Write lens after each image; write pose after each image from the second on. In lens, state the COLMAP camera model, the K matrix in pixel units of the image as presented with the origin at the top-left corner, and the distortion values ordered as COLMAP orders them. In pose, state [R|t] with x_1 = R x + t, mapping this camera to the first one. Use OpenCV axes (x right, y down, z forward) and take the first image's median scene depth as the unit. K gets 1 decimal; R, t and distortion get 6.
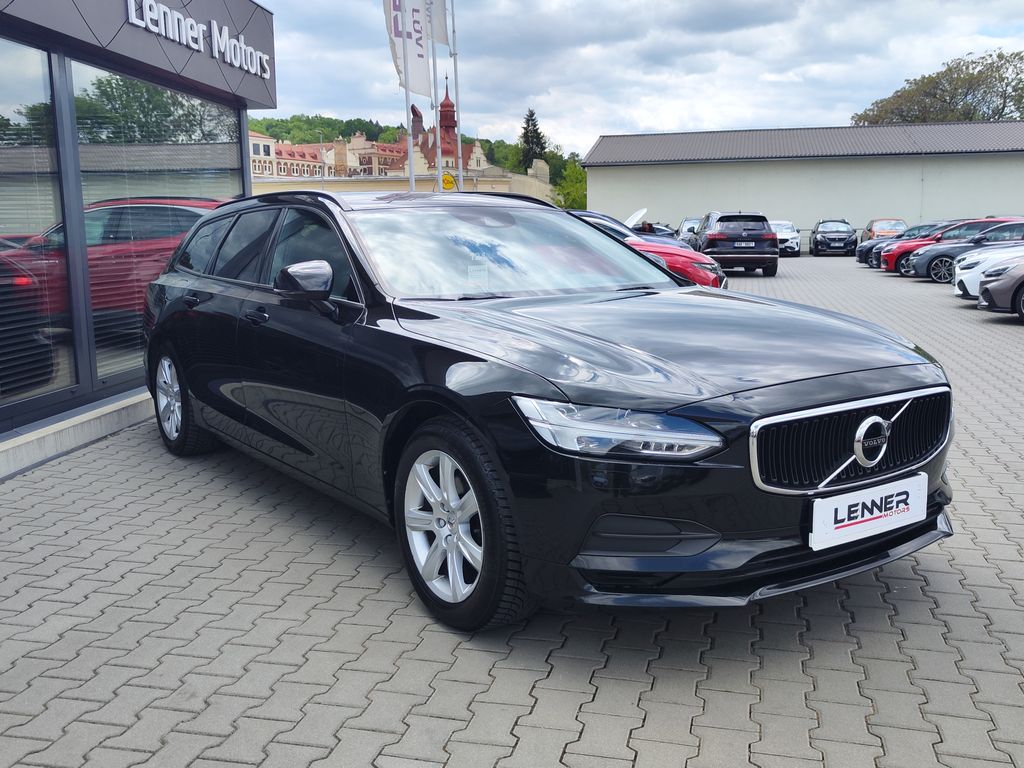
lens RADIAL K [[930.1, 0, 568.8], [0, 930.1, 383.9], [0, 0, 1]] dist [0.013011, 0.000346]
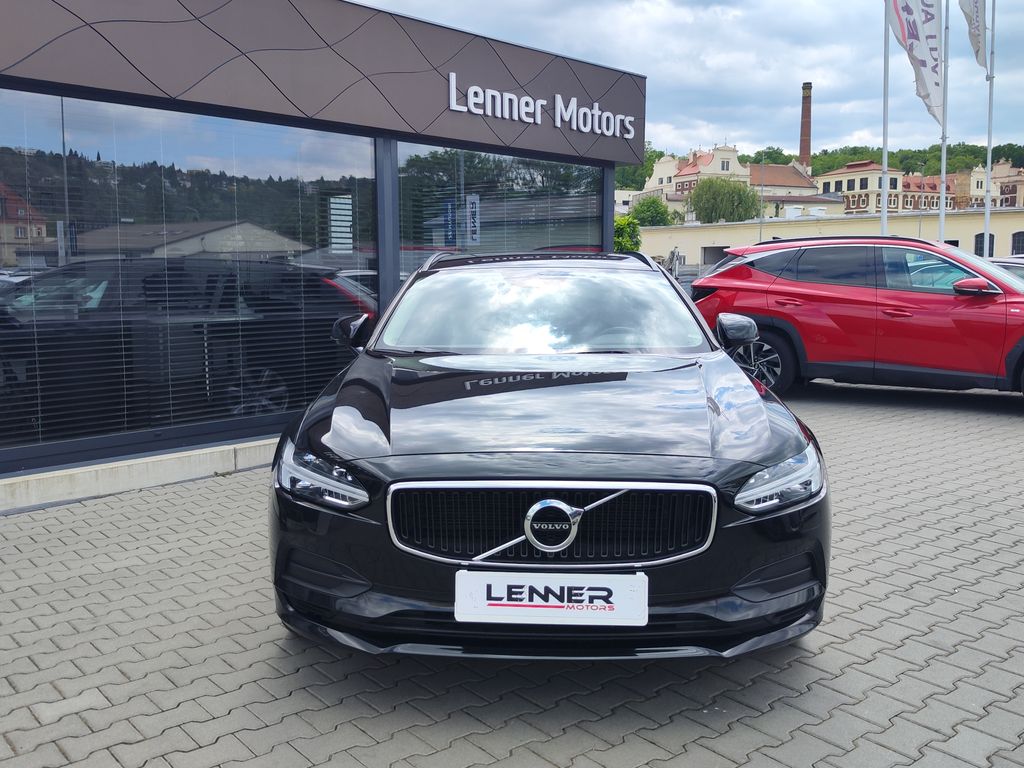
lens RADIAL K [[964.1, 0, 559.8], [0, 964.1, 382.0], [0, 0, 1]] dist [0.081604, -0.115332]
pose [[0.806223, 0.082407, -0.585845, 0.854606], [-0.108375, 0.994066, -0.009313, -0.074311], [0.581601, 0.070999, 0.810370, 0.166262]]
